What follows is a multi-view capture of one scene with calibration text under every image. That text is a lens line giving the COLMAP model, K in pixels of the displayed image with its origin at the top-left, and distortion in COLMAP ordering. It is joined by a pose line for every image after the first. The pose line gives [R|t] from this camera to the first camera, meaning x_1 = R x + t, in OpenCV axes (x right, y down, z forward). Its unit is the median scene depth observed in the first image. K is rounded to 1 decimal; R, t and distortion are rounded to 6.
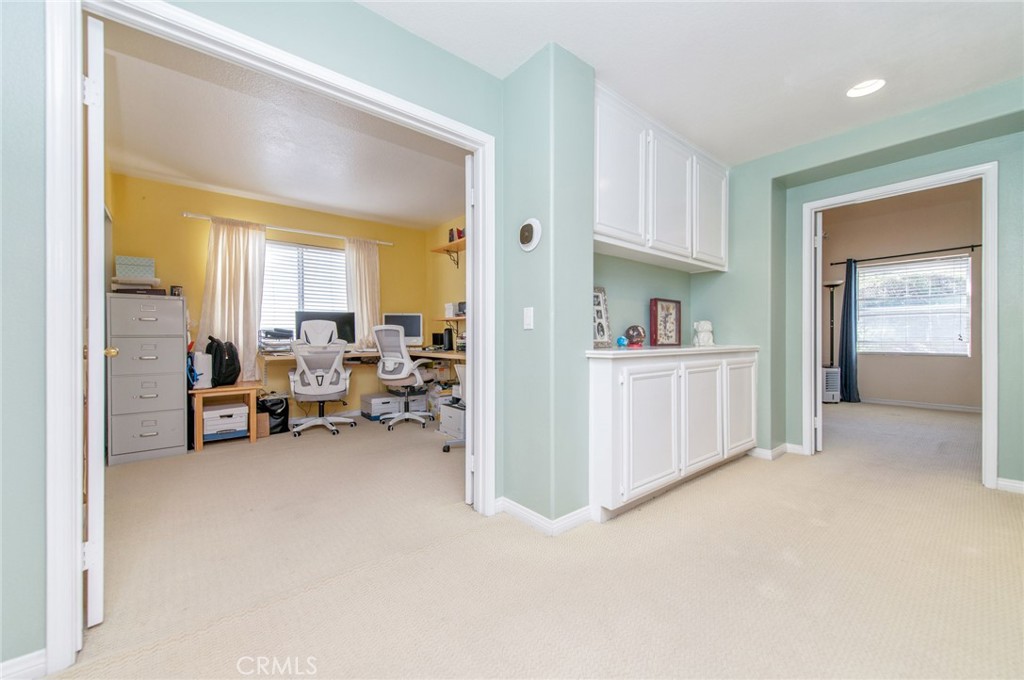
lens RADIAL K [[399.7, 0, 507.9], [0, 399.7, 339.8], [0, 0, 1]] dist [0.017491, -0.004995]
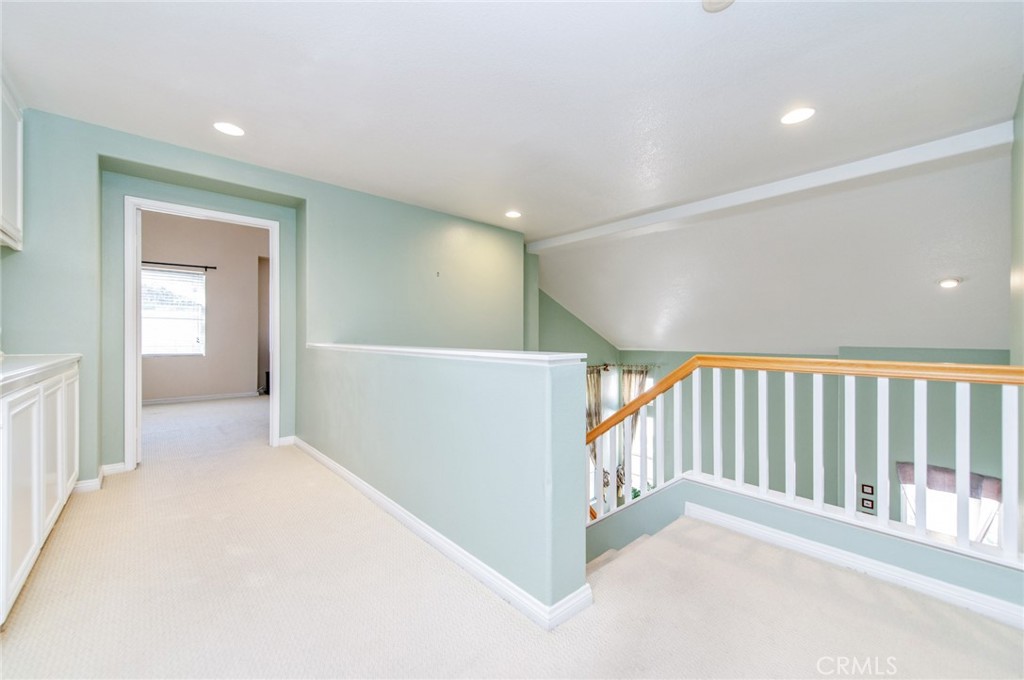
lens RADIAL K [[399.7, 0, 516.3], [0, 399.7, 336.6], [0, 0, 1]] dist [0.017491, -0.004995]
pose [[-0.058137, 0.005162, 0.998295, -0.229726], [0.000257, 0.999987, -0.005156, -0.014514], [-0.998309, -0.000043, -0.058137, 0.175680]]
